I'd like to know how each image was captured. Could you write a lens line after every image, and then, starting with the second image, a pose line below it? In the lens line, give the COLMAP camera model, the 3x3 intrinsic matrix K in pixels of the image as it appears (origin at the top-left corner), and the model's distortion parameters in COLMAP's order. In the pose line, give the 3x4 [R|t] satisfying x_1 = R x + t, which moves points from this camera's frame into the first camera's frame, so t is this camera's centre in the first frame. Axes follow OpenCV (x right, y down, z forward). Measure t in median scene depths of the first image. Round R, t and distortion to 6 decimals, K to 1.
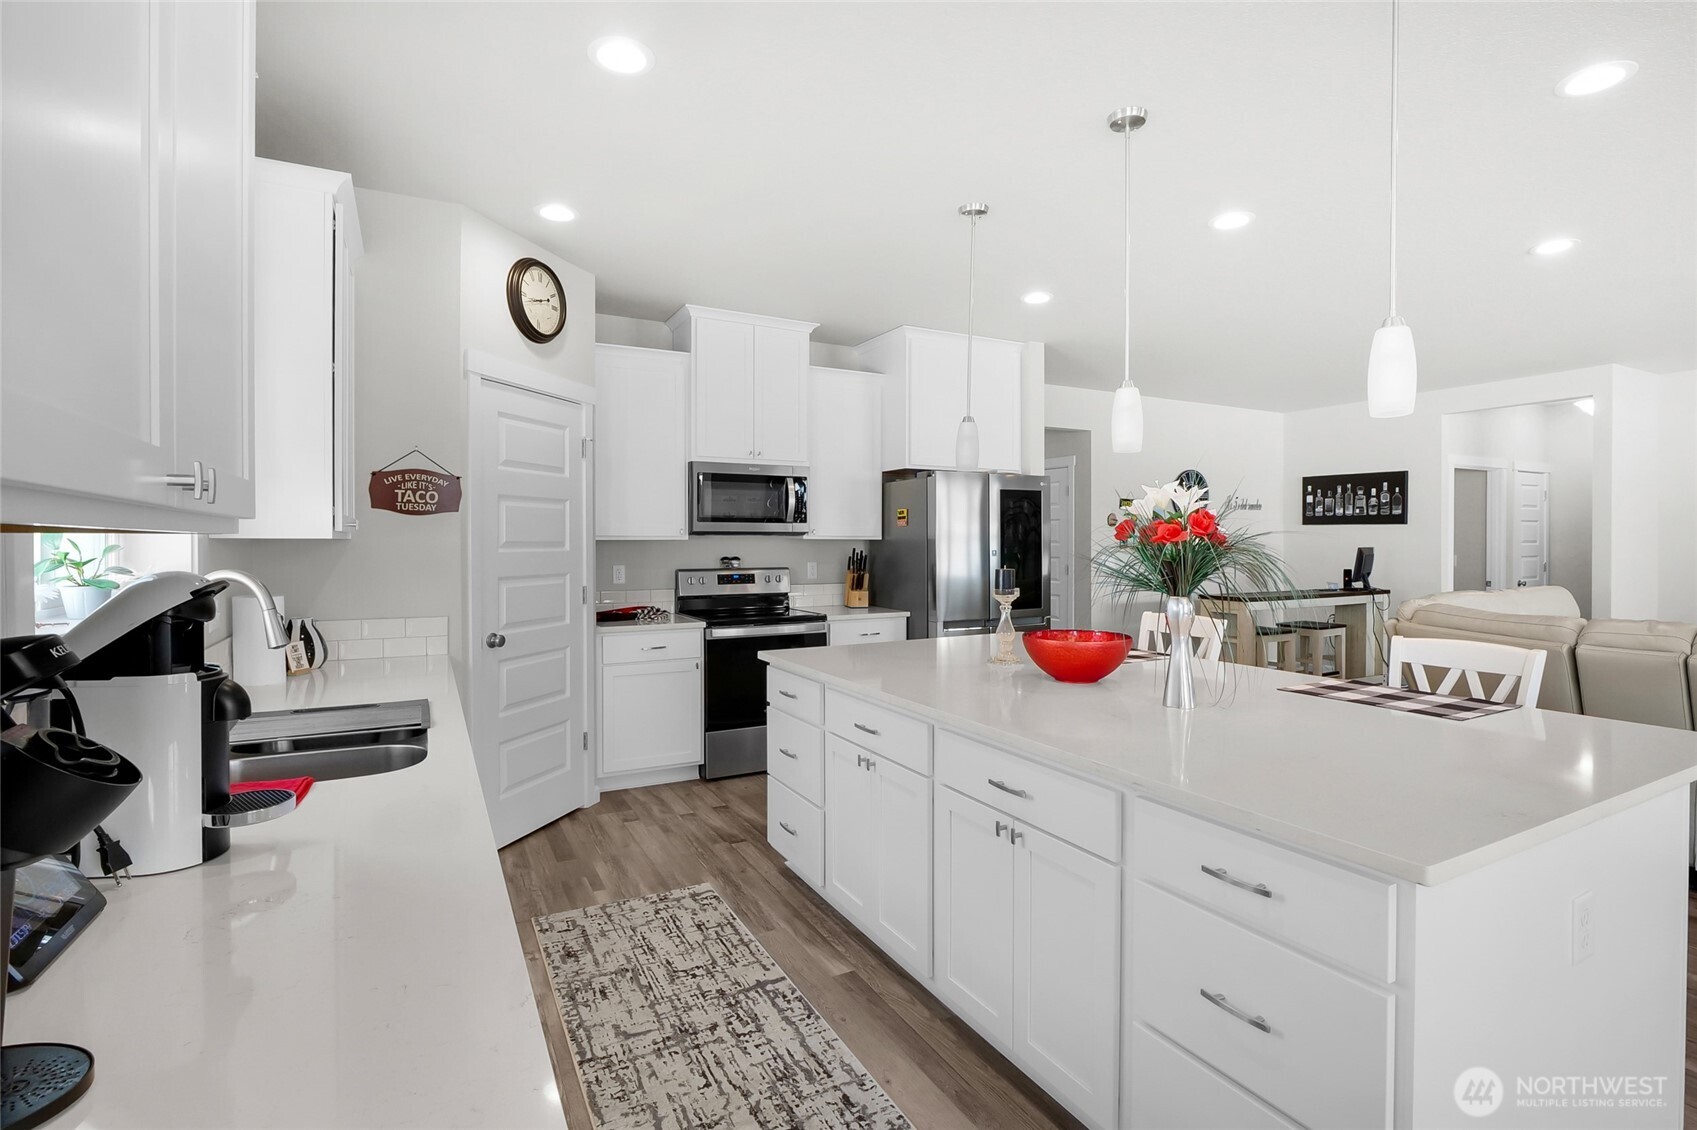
lens RADIAL K [[800.2, 0, 844.3], [0, 800.2, 546.1], [0, 0, 1]] dist [-0.014049, 0.000476]
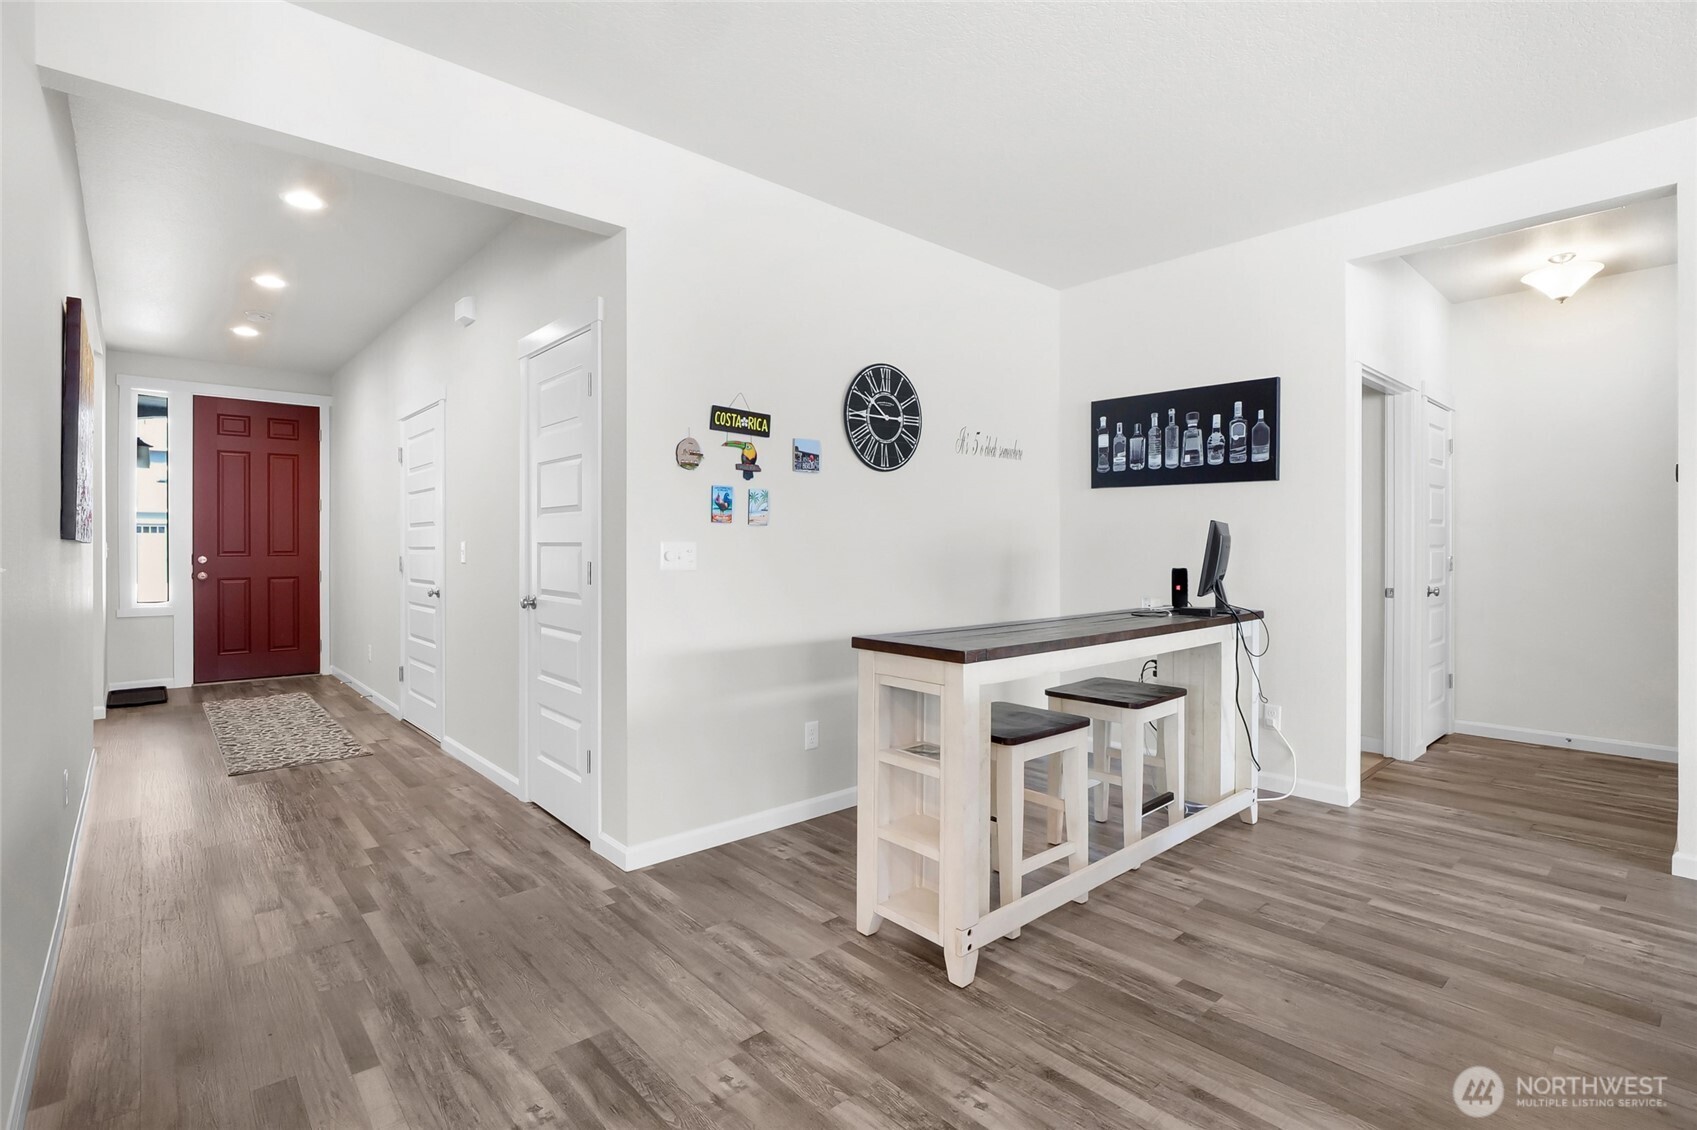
lens RADIAL K [[792.9, 0, 839.7], [0, 792.9, 545.0], [0, 0, 1]] dist [-0.011878, -0.000145]
pose [[0.972856, 0.001178, 0.231408, 0.319844], [0.000267, 0.999981, -0.006212, 0.017839], [-0.231410, 0.006105, 0.972837, 0.581540]]
